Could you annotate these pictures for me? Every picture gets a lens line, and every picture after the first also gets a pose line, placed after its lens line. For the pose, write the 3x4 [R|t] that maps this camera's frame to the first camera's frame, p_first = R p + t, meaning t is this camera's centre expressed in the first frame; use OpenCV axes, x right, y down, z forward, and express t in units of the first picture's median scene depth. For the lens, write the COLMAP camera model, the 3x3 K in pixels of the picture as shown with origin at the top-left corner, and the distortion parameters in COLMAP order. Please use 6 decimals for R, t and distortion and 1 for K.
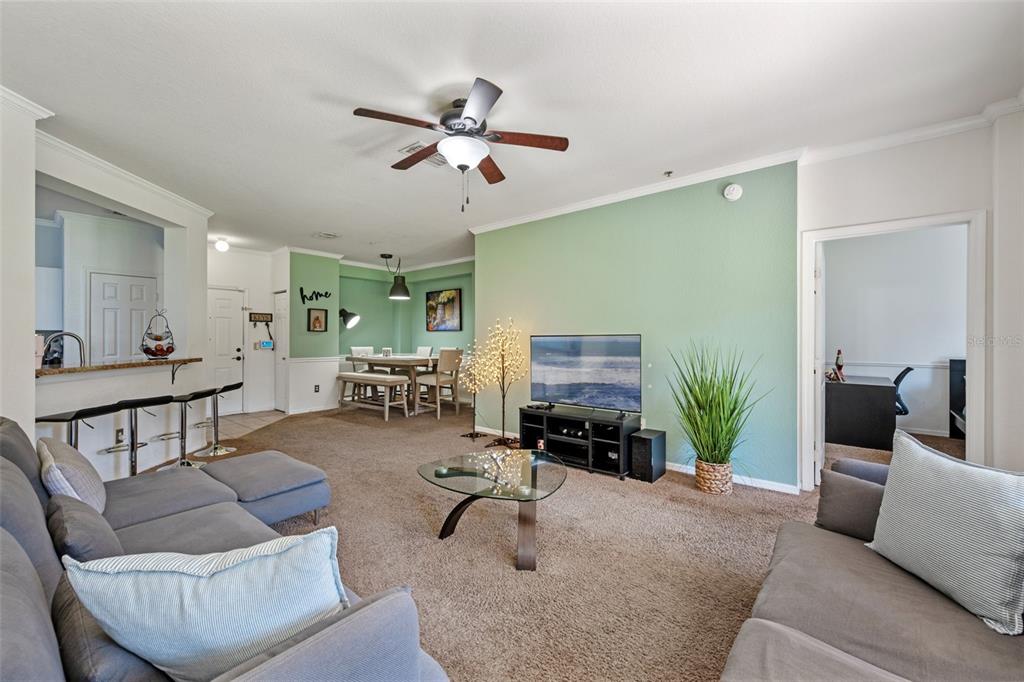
lens RADIAL K [[415.8, 0, 510.8], [0, 415.8, 340.0], [0, 0, 1]] dist [0.000538, -0.000005]
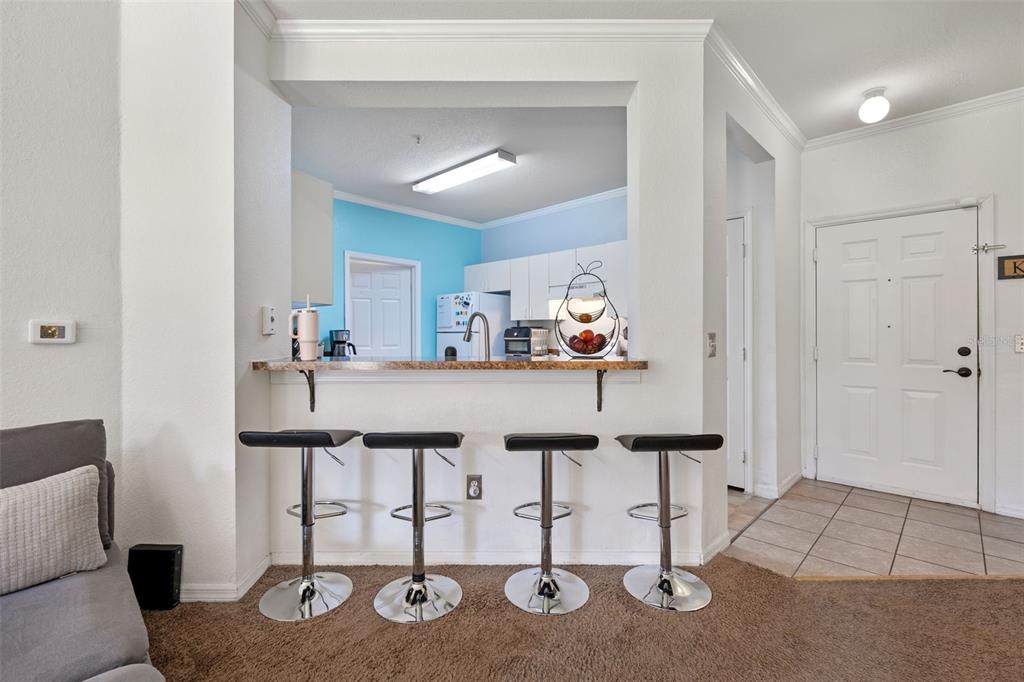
lens RADIAL K [[461.5, 0, 510.4], [0, 461.5, 335.9], [0, 0, 1]] dist [0.000165, -0.000499]
pose [[-0.079468, 0.000673, -0.996837, -0.155942], [-0.006876, 0.999976, 0.001224, 0.010657], [0.996814, 0.006952, -0.079461, 0.561649]]
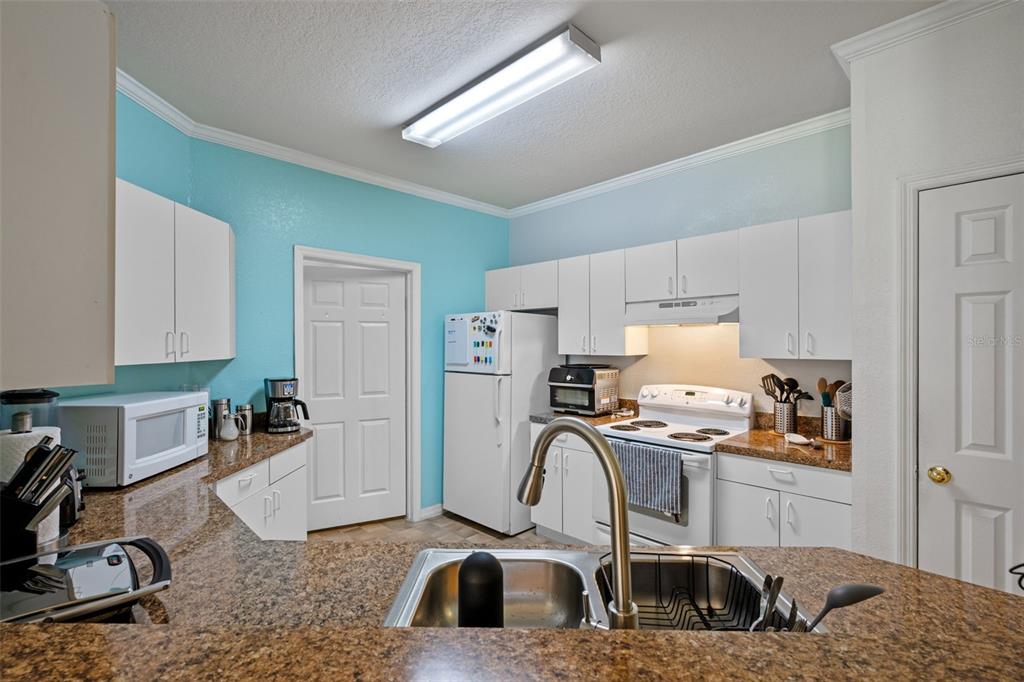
lens RADIAL K [[465.5, 0, 514.1], [0, 465.5, 344.4], [0, 0, 1]] dist [0.010422, 0.000168]
pose [[-0.096711, 0.004133, -0.995304, -0.424072], [-0.006640, 0.999966, 0.004798, -0.027832], [0.995290, 0.007073, -0.096680, 0.500263]]
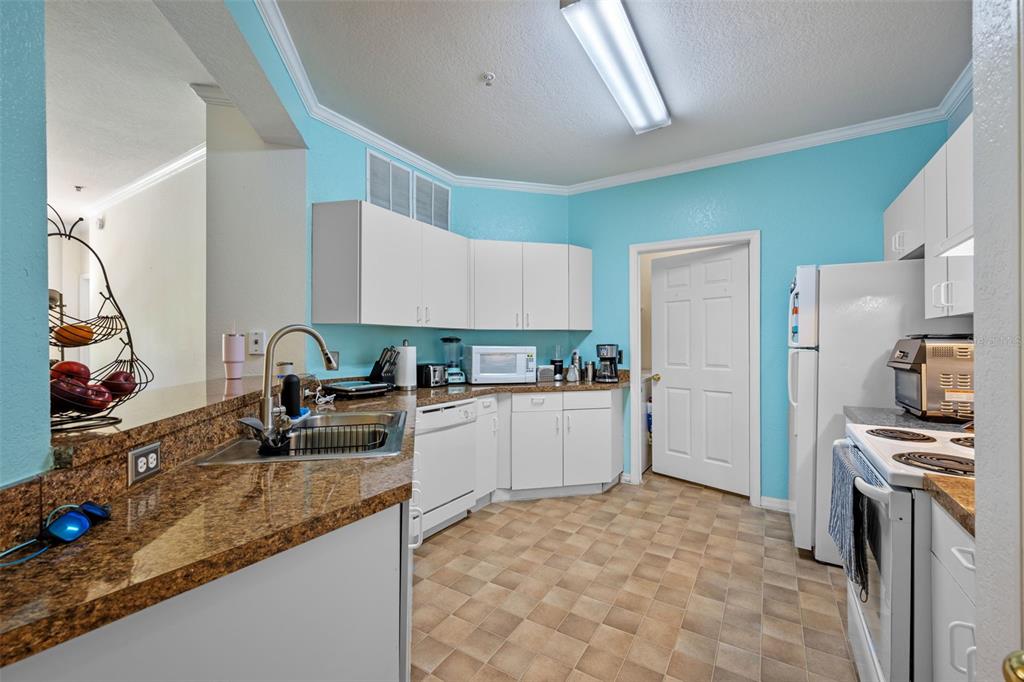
lens RADIAL K [[415.8, 0, 510.8], [0, 415.8, 340.0], [0, 0, 1]] dist [0.000538, -0.000005]
pose [[-0.990586, 0.001006, -0.136889, -0.623199], [0.000946, 0.999999, 0.000501, -0.000777], [0.136889, 0.000367, -0.990586, 0.742599]]
